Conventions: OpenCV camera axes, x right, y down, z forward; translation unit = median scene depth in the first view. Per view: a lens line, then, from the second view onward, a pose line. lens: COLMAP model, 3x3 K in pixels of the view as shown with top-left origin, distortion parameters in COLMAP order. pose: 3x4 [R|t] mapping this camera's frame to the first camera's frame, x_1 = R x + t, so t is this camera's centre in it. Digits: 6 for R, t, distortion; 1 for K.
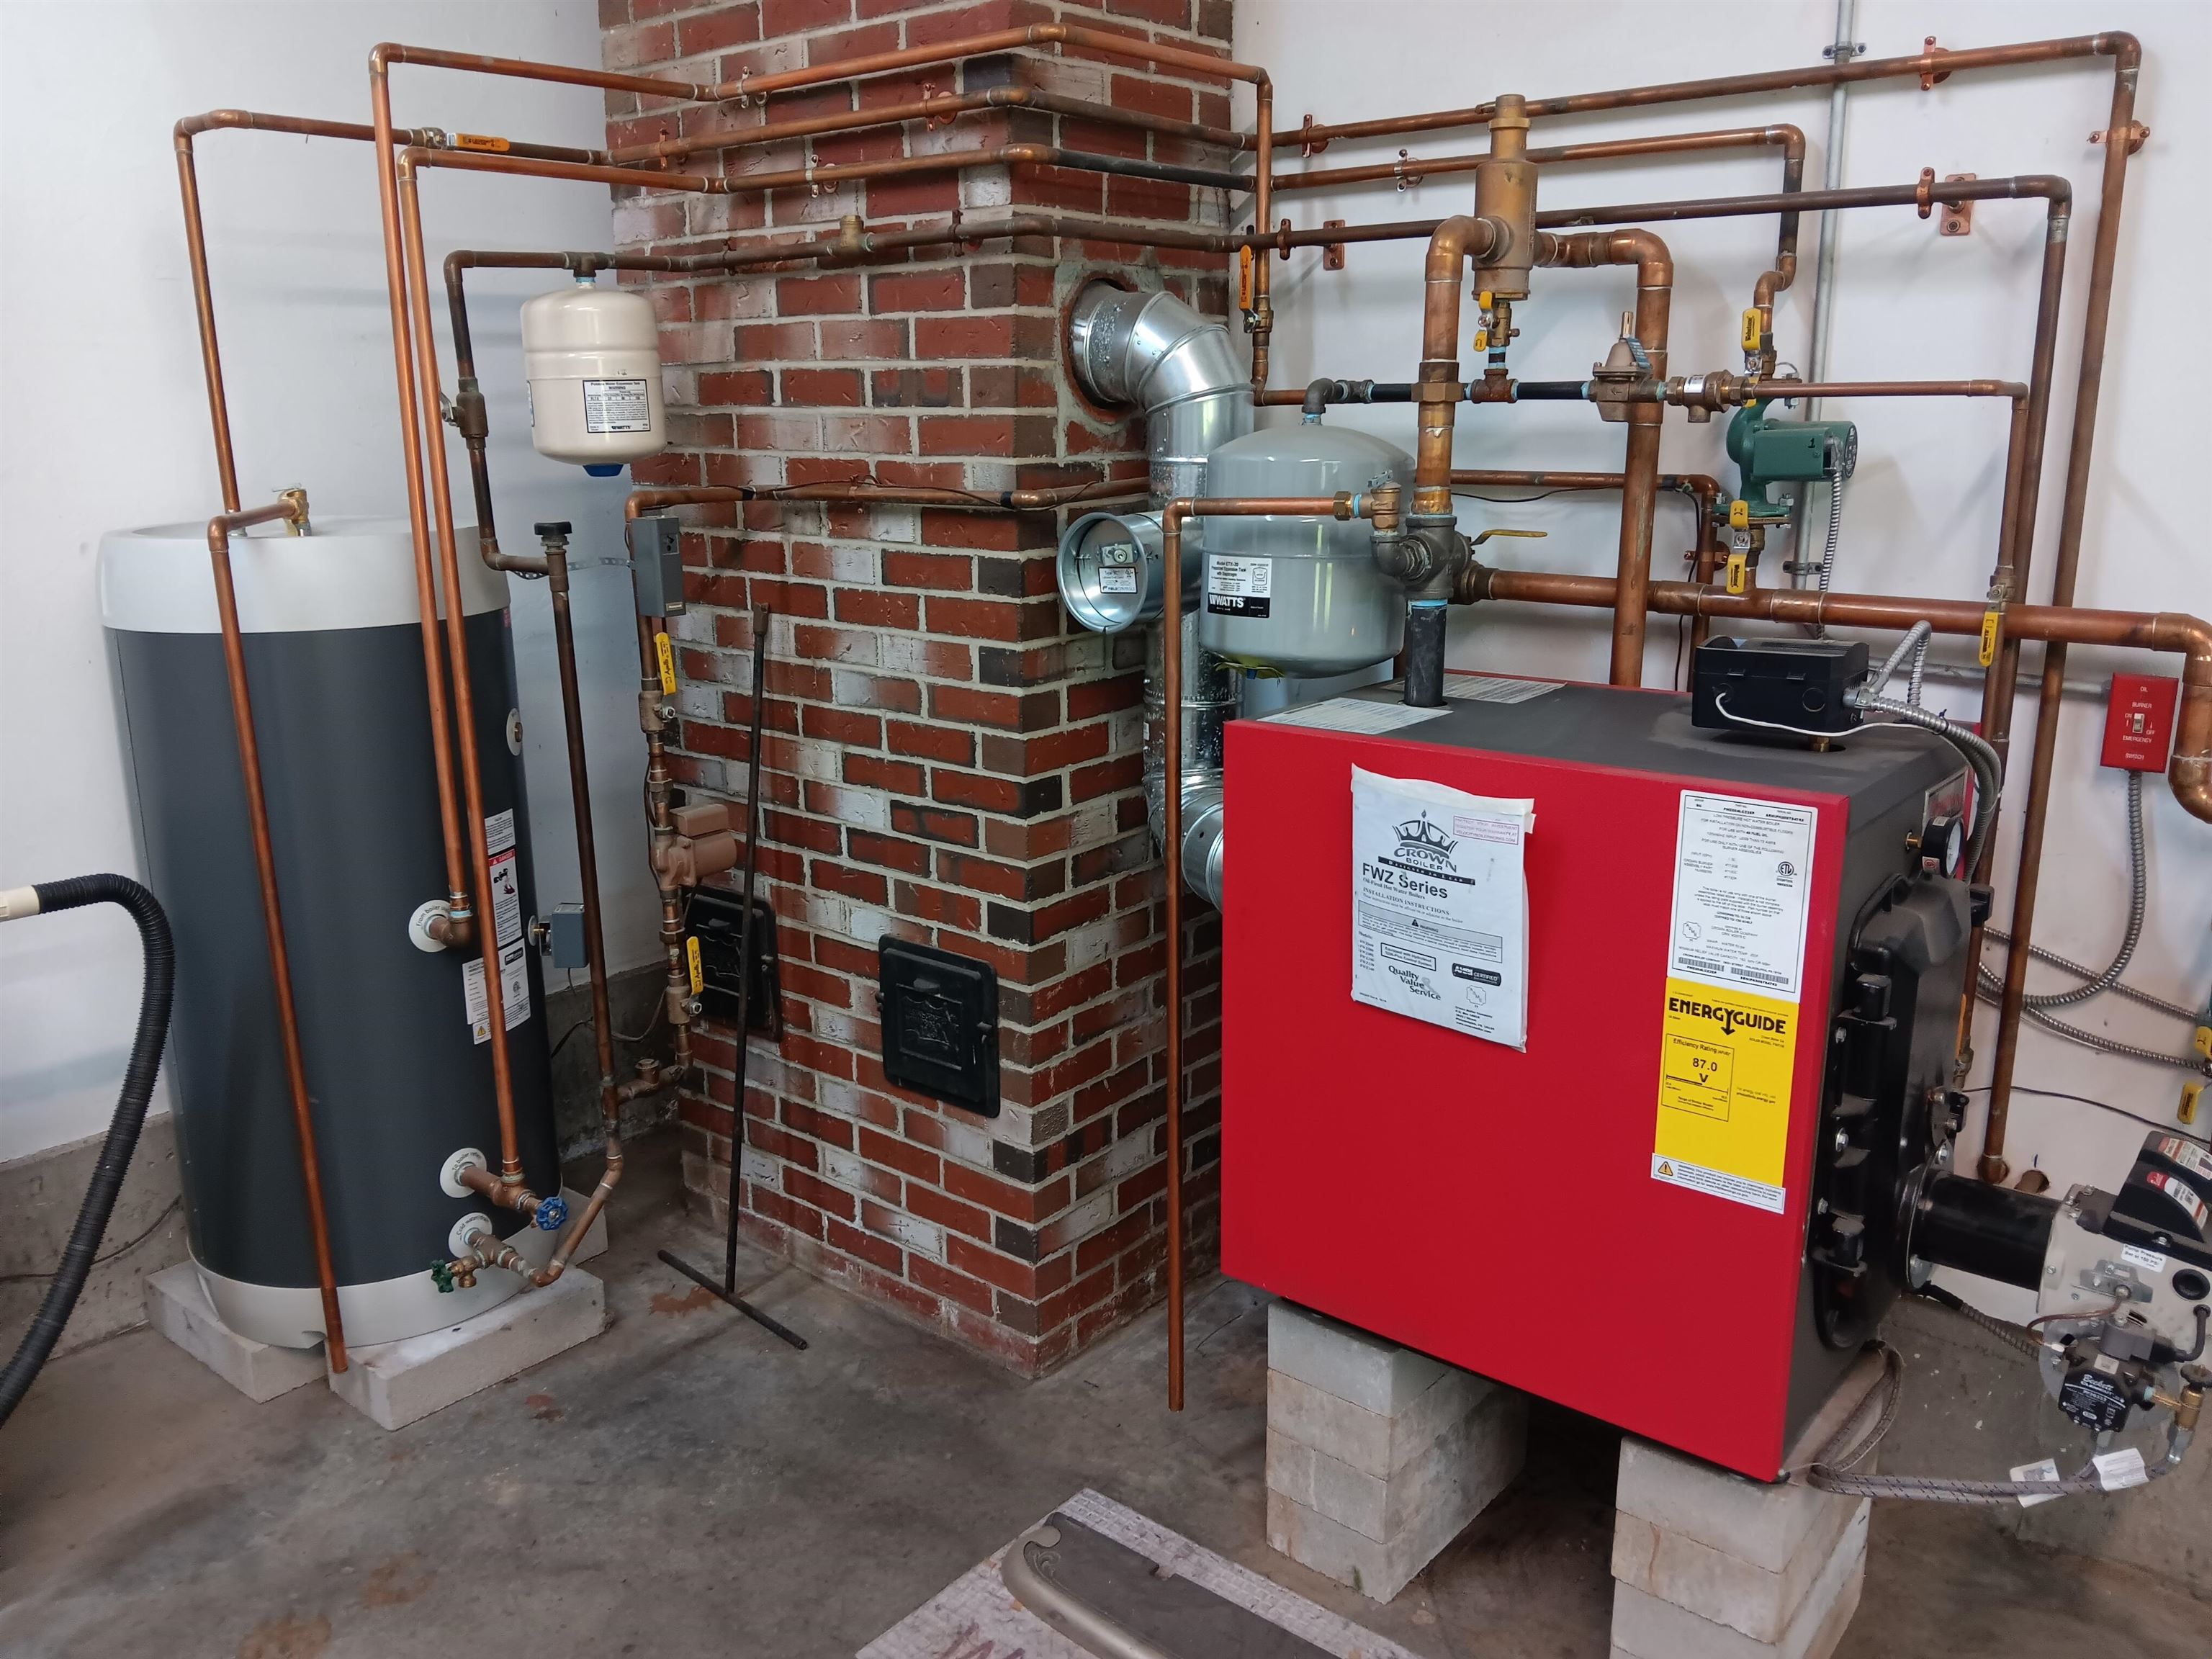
lens RADIAL K [[1730.9, 0, 1088.4], [0, 1730.9, 845.5], [0, 0, 1]] dist [0.087134, -0.162641]
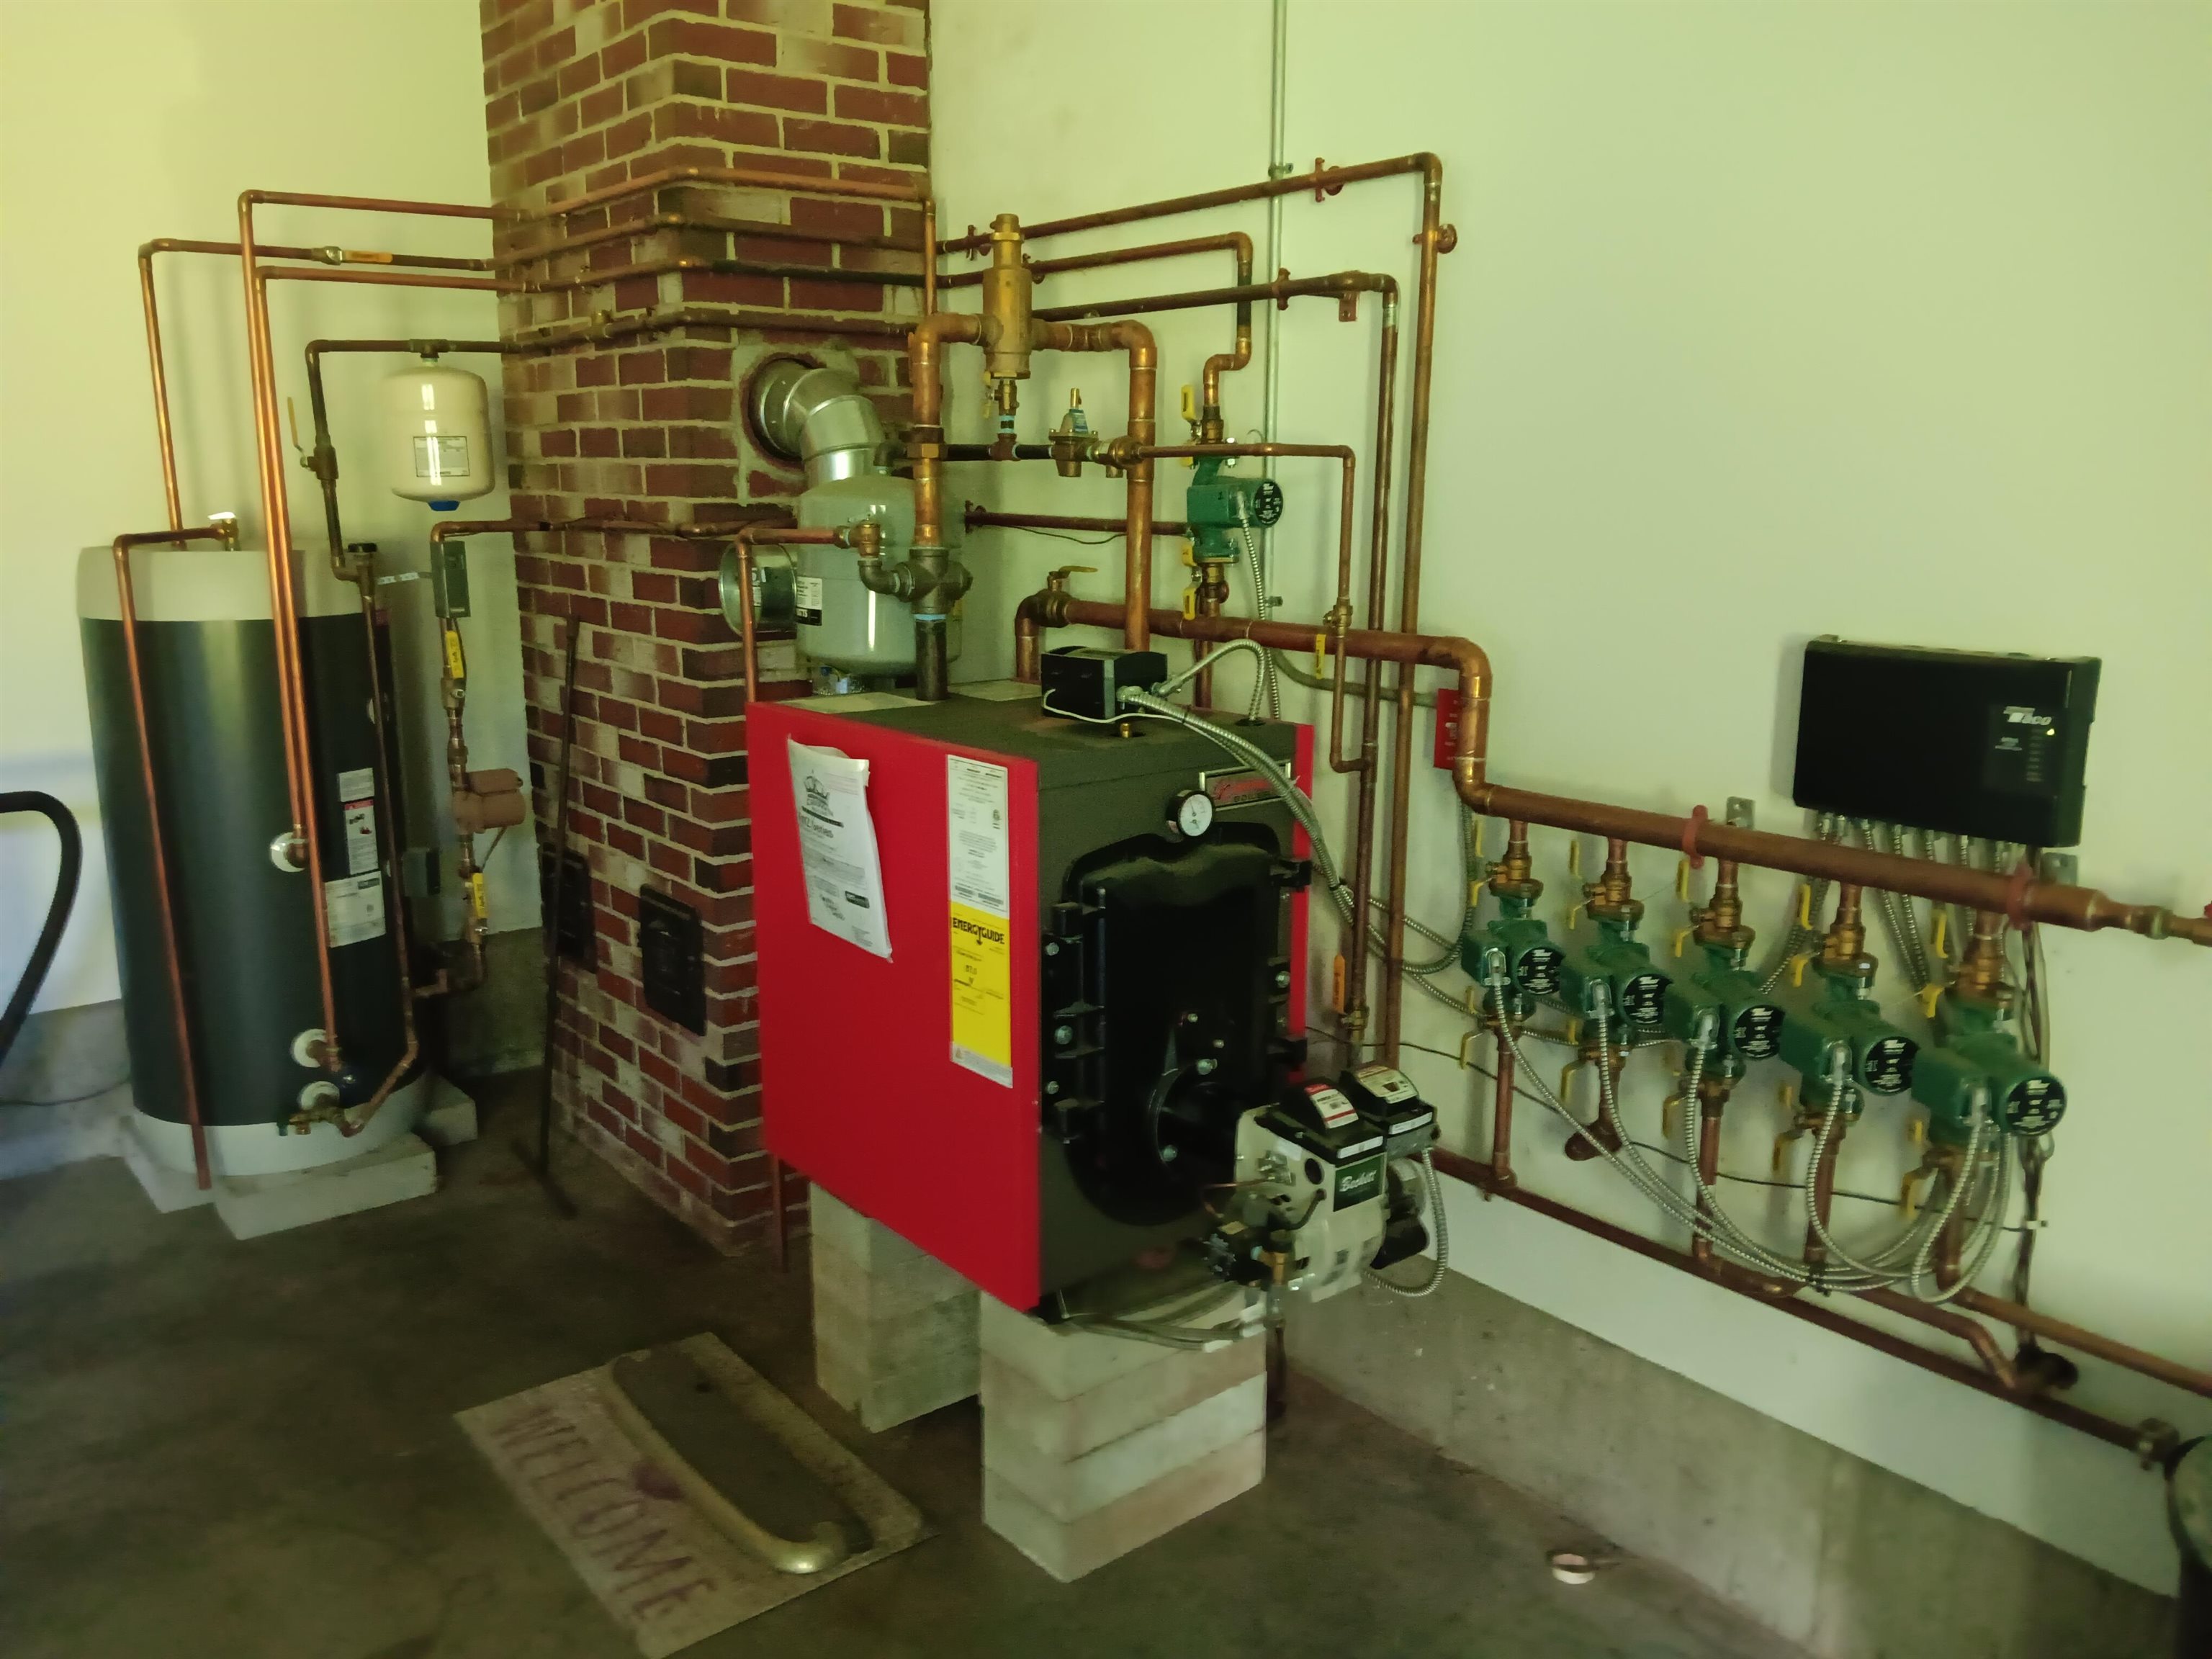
lens RADIAL K [[1730.9, 0, 1051.0], [0, 1730.9, 836.0], [0, 0, 1]] dist [0.087134, -0.162641]
pose [[0.977407, 0.050776, -0.205176, 0.464960], [-0.058595, 0.997762, -0.032214, 0.044992], [0.203081, 0.043508, 0.978195, -0.165464]]
